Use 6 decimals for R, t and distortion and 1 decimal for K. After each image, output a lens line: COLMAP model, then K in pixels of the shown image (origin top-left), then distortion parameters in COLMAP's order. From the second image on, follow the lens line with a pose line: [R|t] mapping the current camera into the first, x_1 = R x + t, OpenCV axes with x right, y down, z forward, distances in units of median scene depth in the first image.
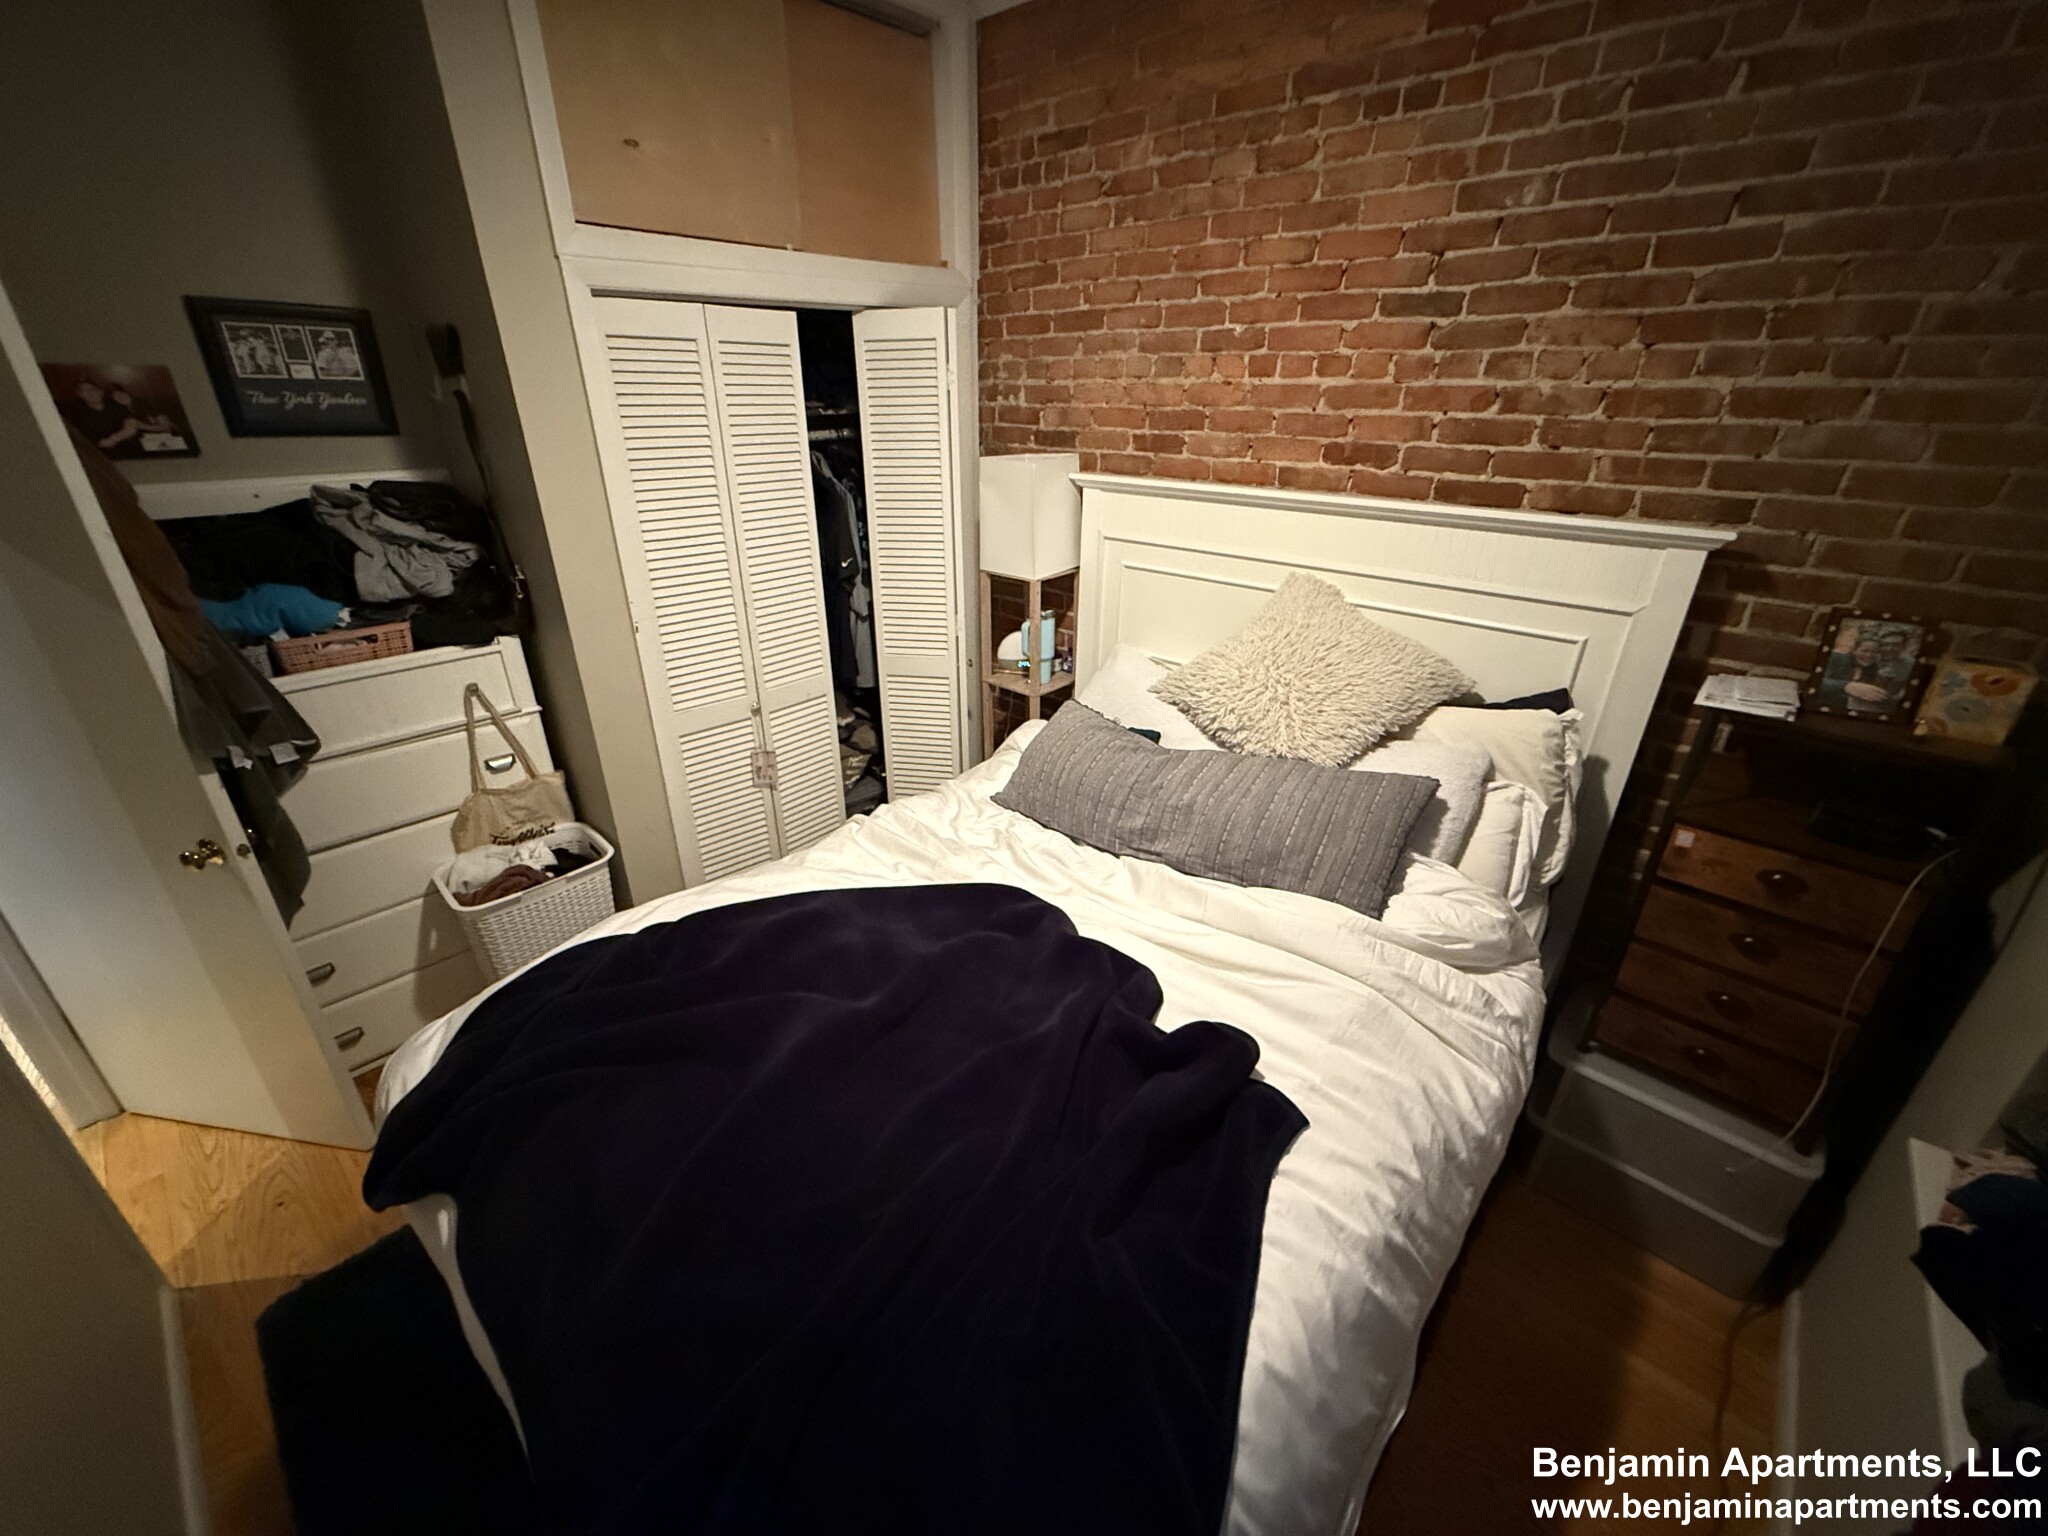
lens RADIAL K [[816.3, 0, 1015.5], [0, 816.3, 767.7], [0, 0, 1]] dist [-0.001730, -0.000424]
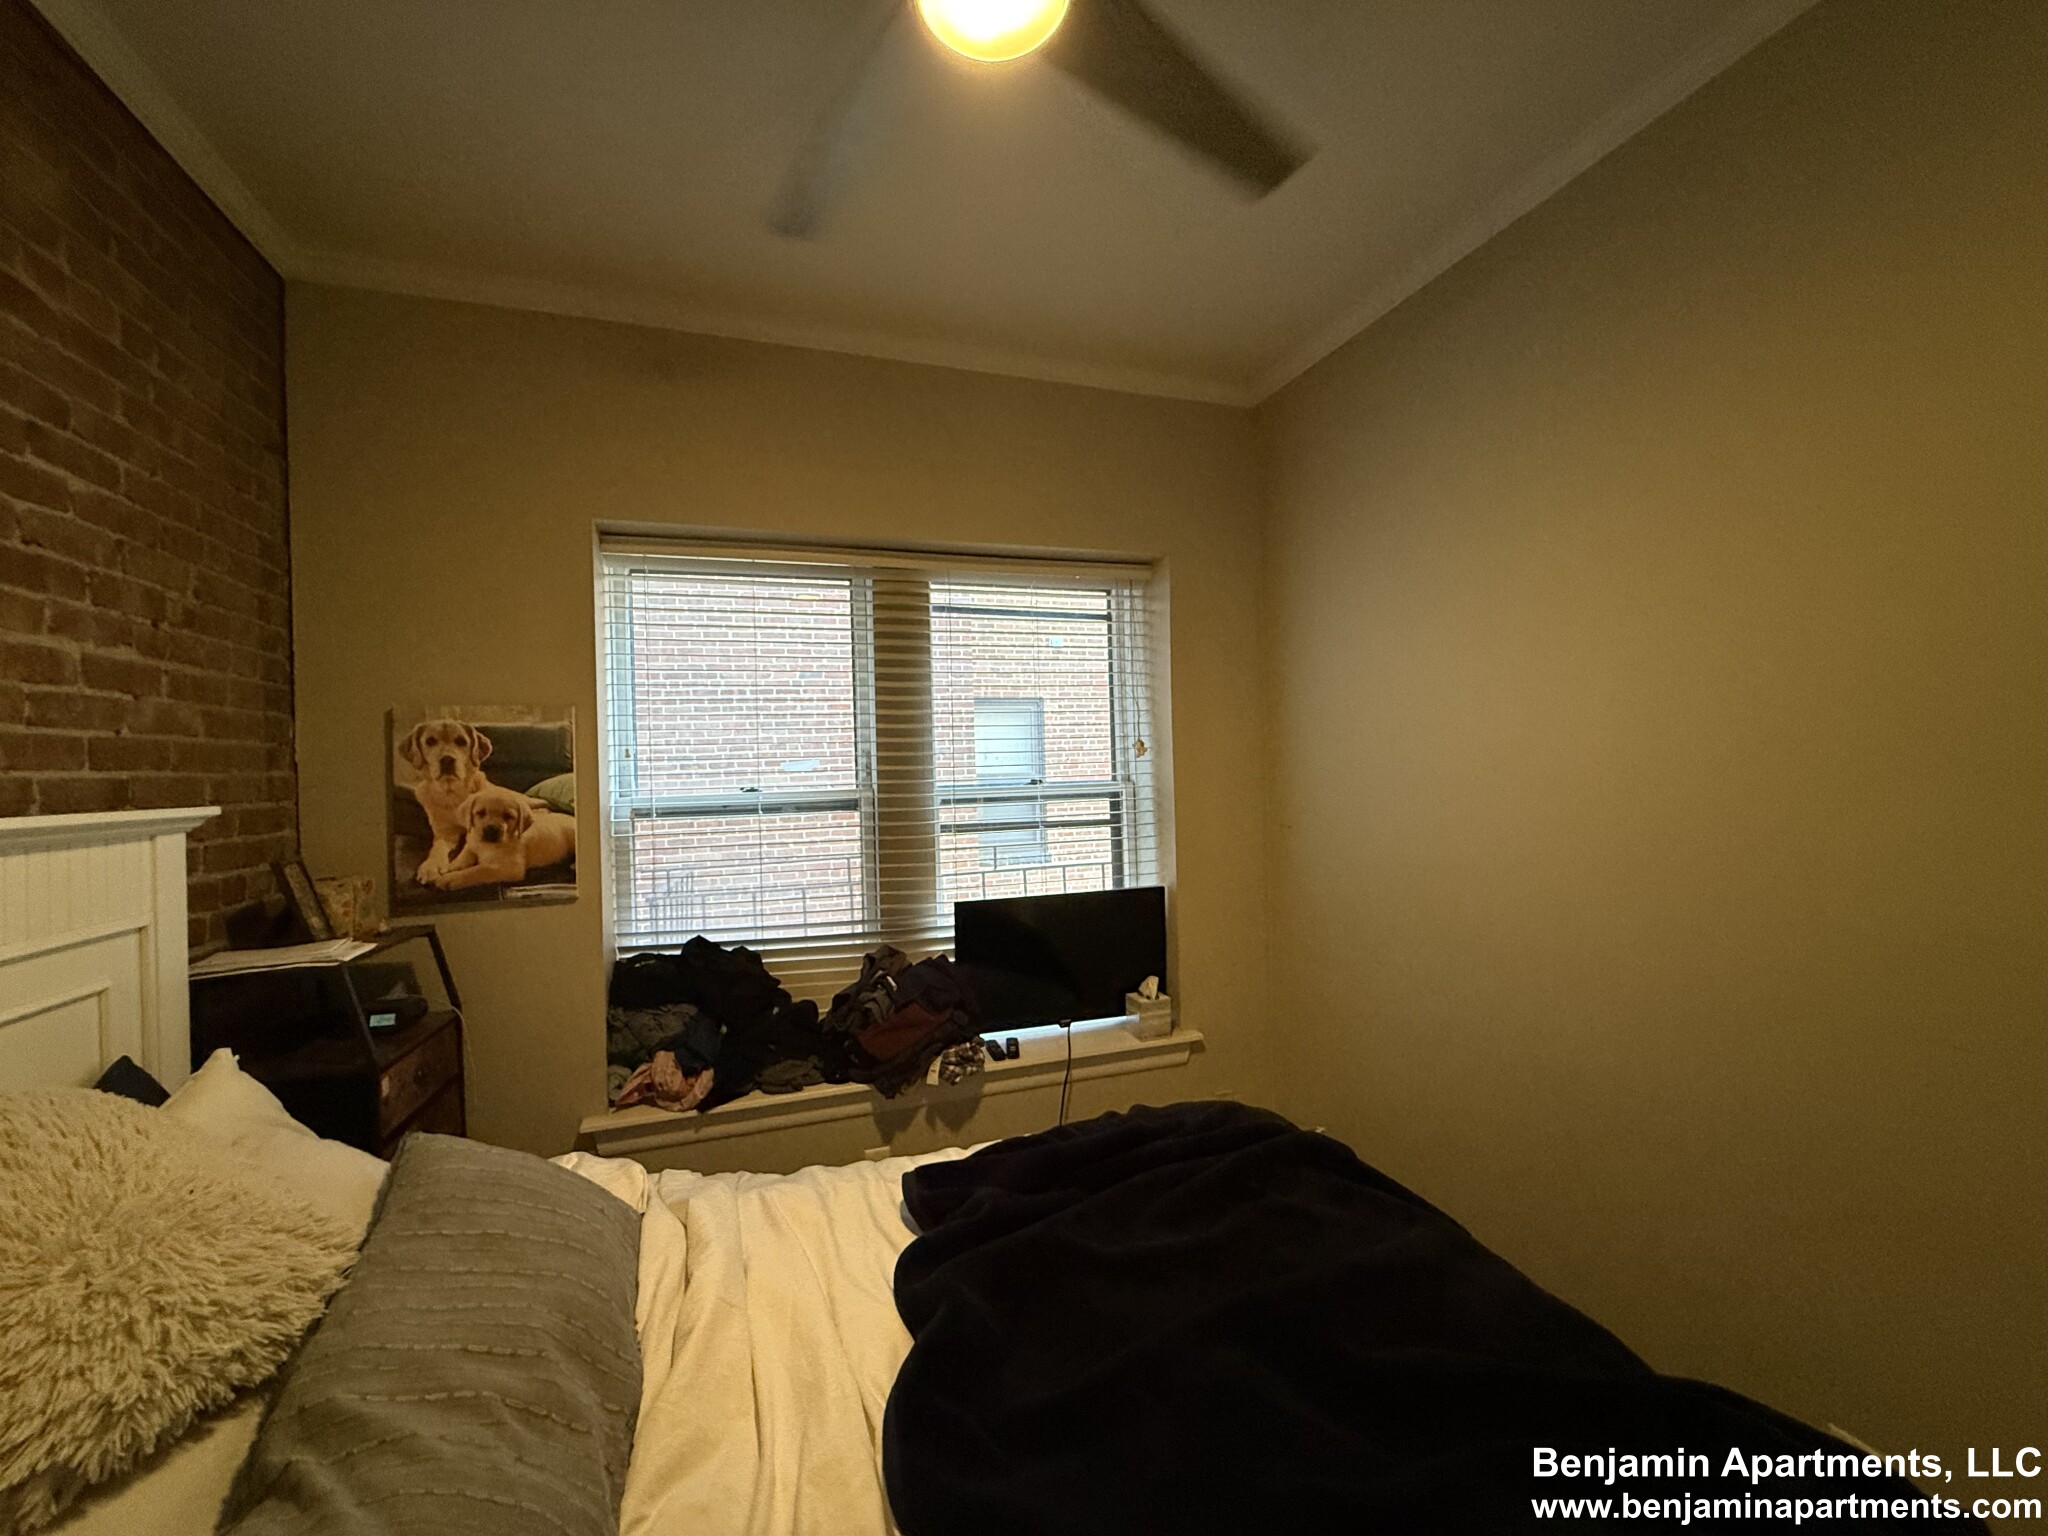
lens RADIAL K [[816.3, 0, 1015.5], [0, 816.3, 767.7], [0, 0, 1]] dist [-0.001730, -0.000424]
pose [[-0.871606, 0.020065, 0.489797, -0.261445], [0.228142, 0.900963, 0.369076, -0.356622], [-0.433883, 0.433432, -0.789862, 1.018573]]
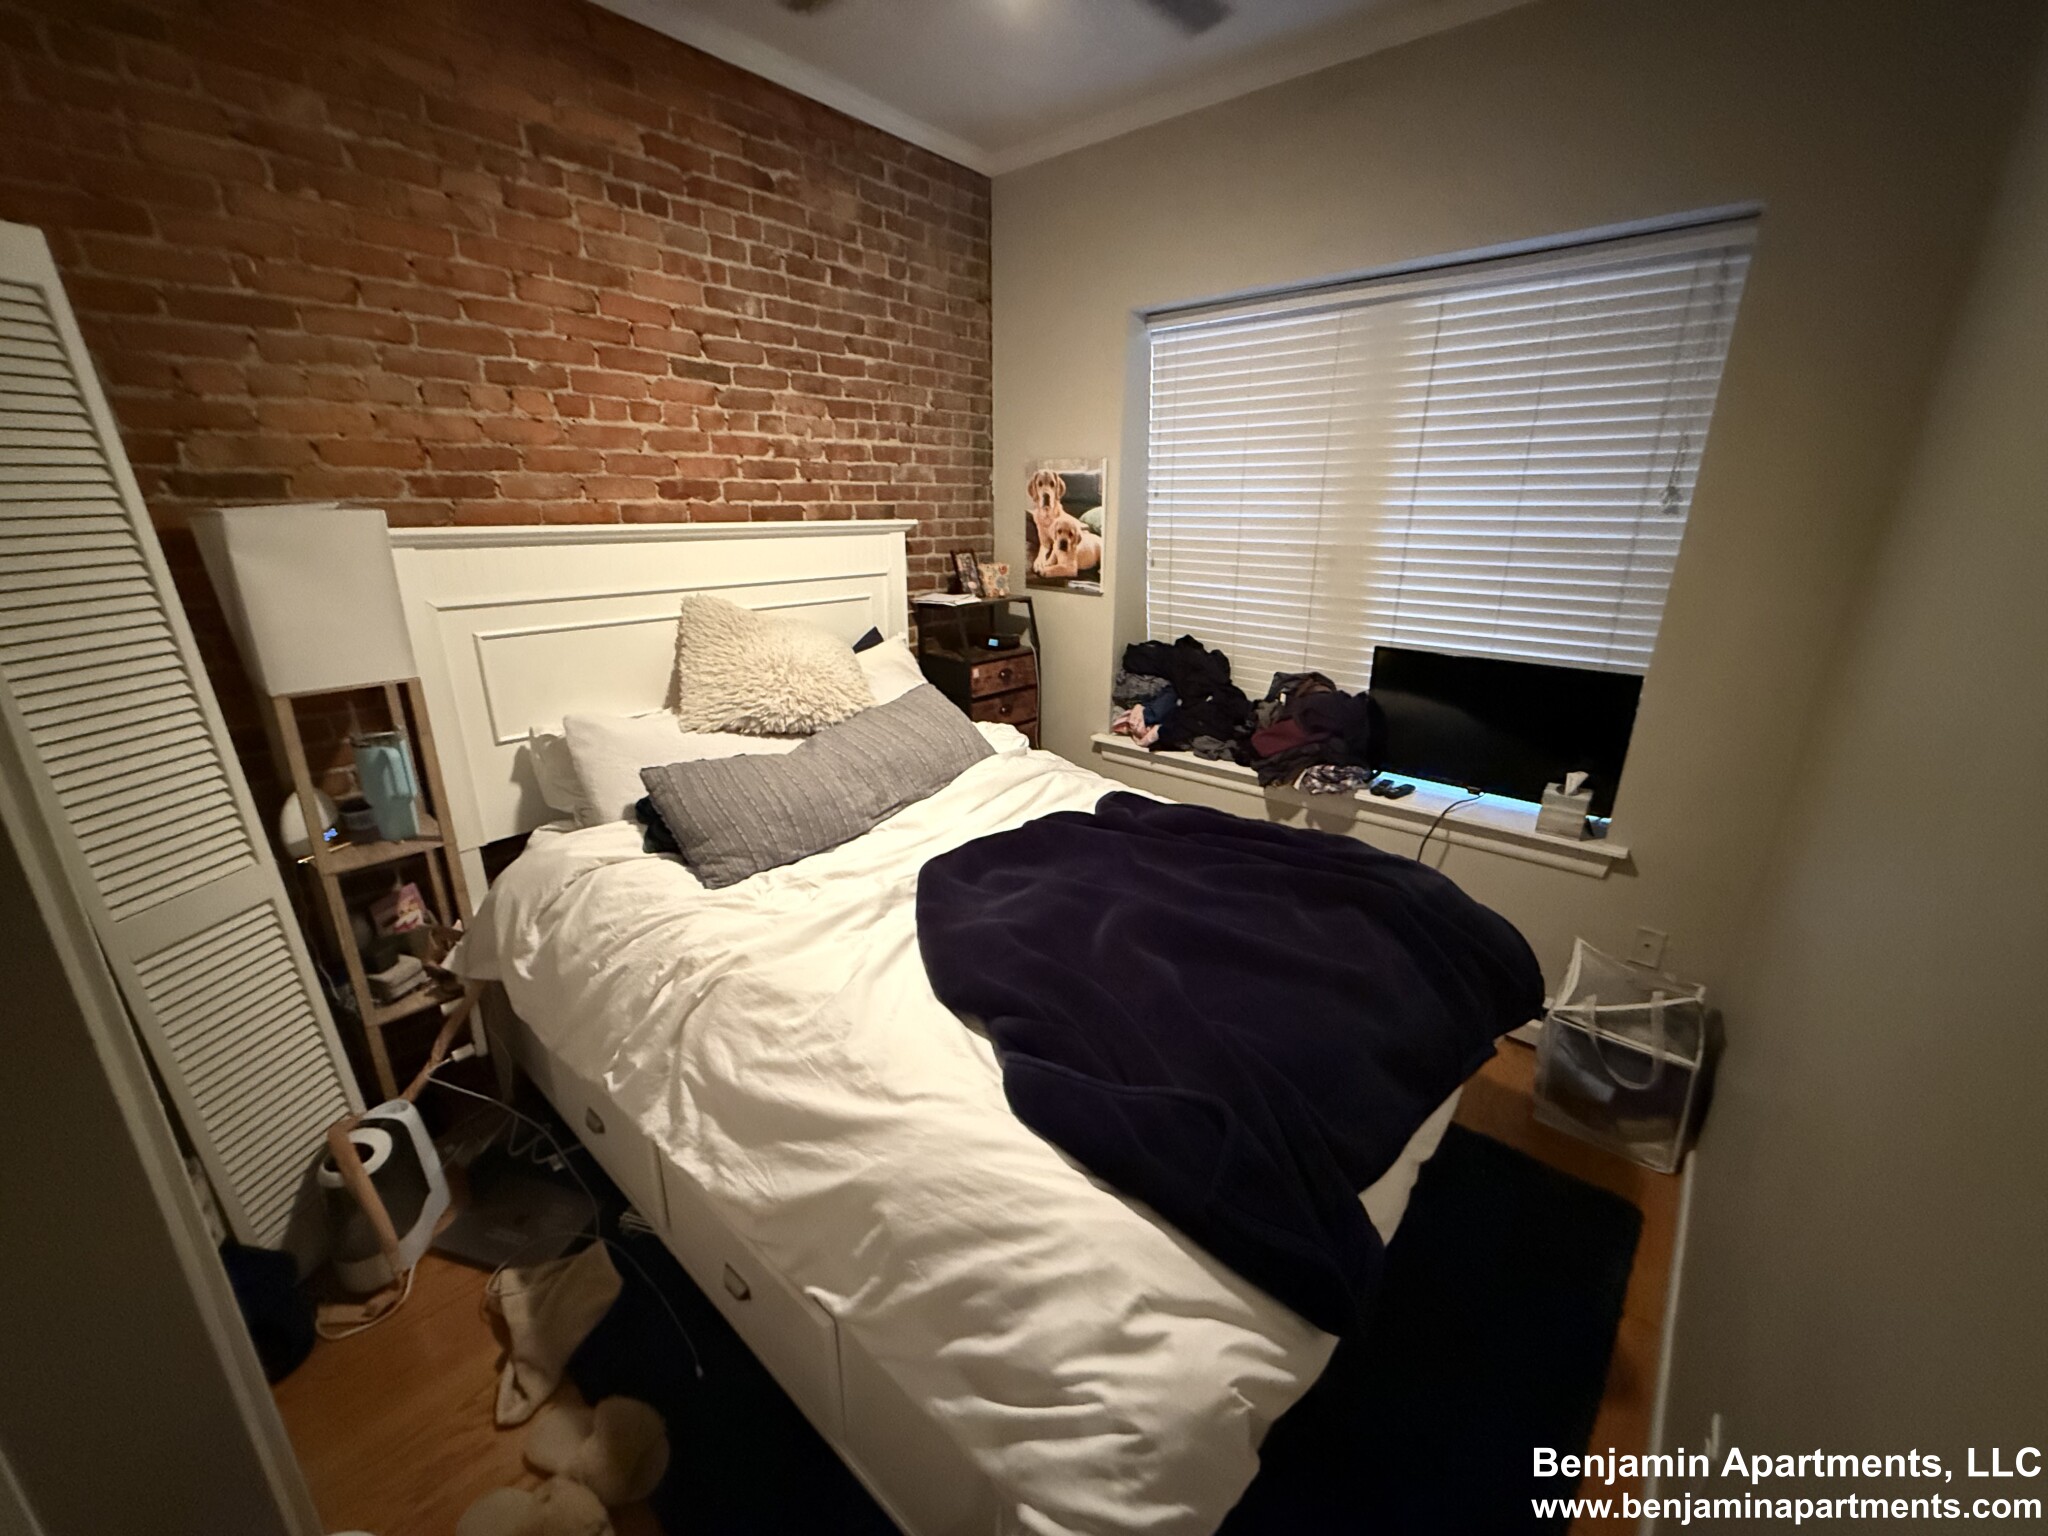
lens RADIAL K [[816.3, 0, 1015.5], [0, 816.3, 767.7], [0, 0, 1]] dist [-0.001730, -0.000424]
pose [[-0.028394, -0.314804, 0.948732, -0.857611], [0.418163, 0.858335, 0.297324, -0.202582], [-0.907928, 0.405167, 0.107267, 0.636424]]
